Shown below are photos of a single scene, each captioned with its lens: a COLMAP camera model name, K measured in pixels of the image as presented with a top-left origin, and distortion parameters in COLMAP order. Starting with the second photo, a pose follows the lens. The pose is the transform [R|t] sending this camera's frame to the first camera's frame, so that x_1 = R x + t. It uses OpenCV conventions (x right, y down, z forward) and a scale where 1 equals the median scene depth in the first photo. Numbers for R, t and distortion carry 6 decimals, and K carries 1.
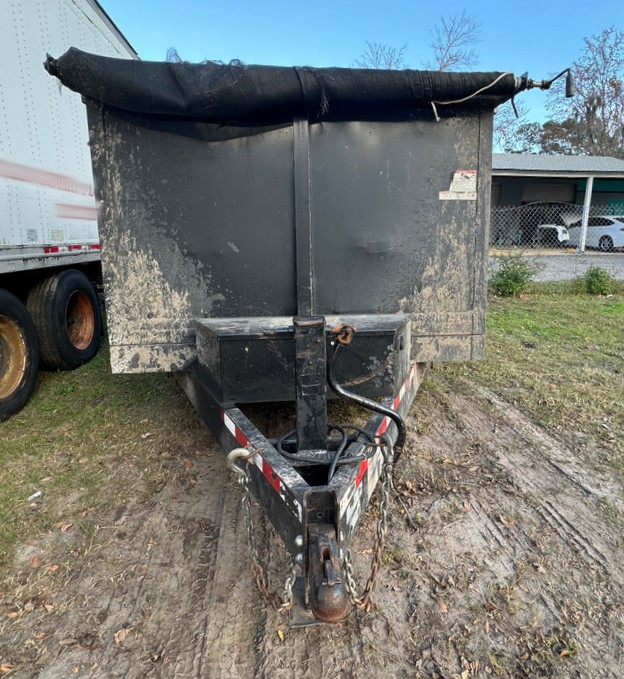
lens RADIAL K [[472.6, 0, 312.0], [0, 472.6, 339.5], [0, 0, 1]] dist [0.004132, 0.002074]
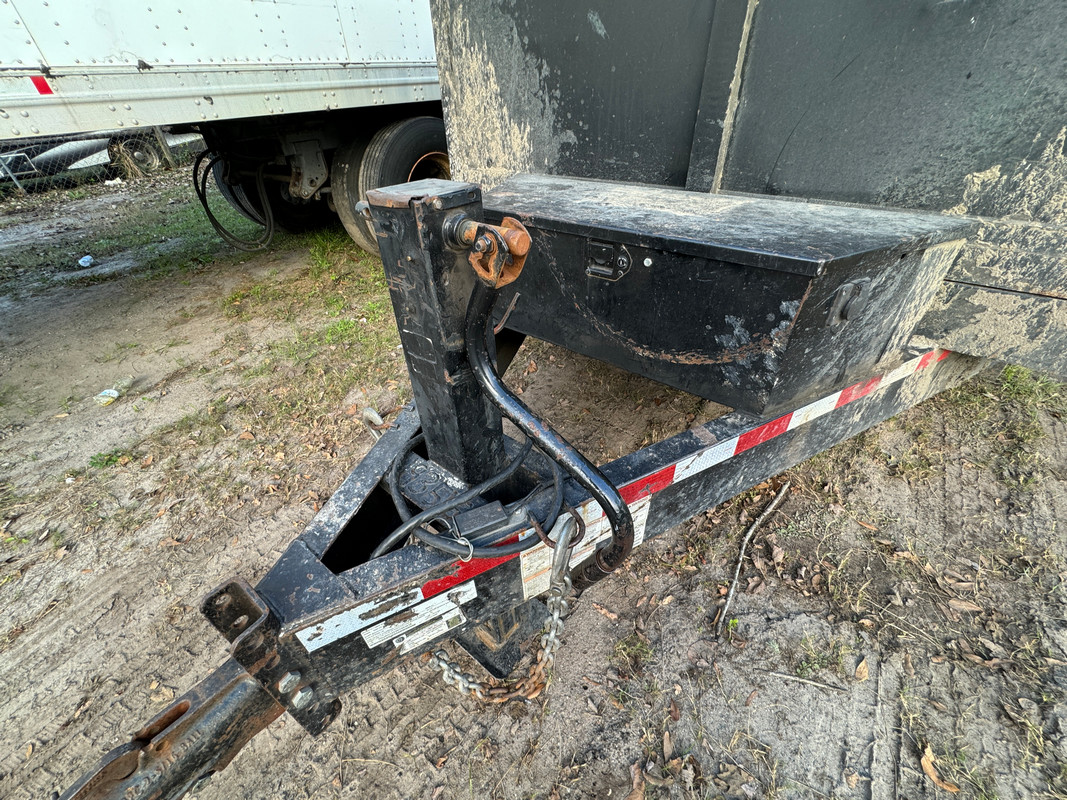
lens RADIAL K [[414.1, 0, 533.5], [0, 414.1, 400.0], [0, 0, 1]] dist [-0.001415, 0.000017]
pose [[0.714771, 0.408661, -0.567537, 0.206197], [-0.123299, 0.872435, 0.472921, -0.042626], [0.688404, -0.268053, 0.673979, 0.539808]]
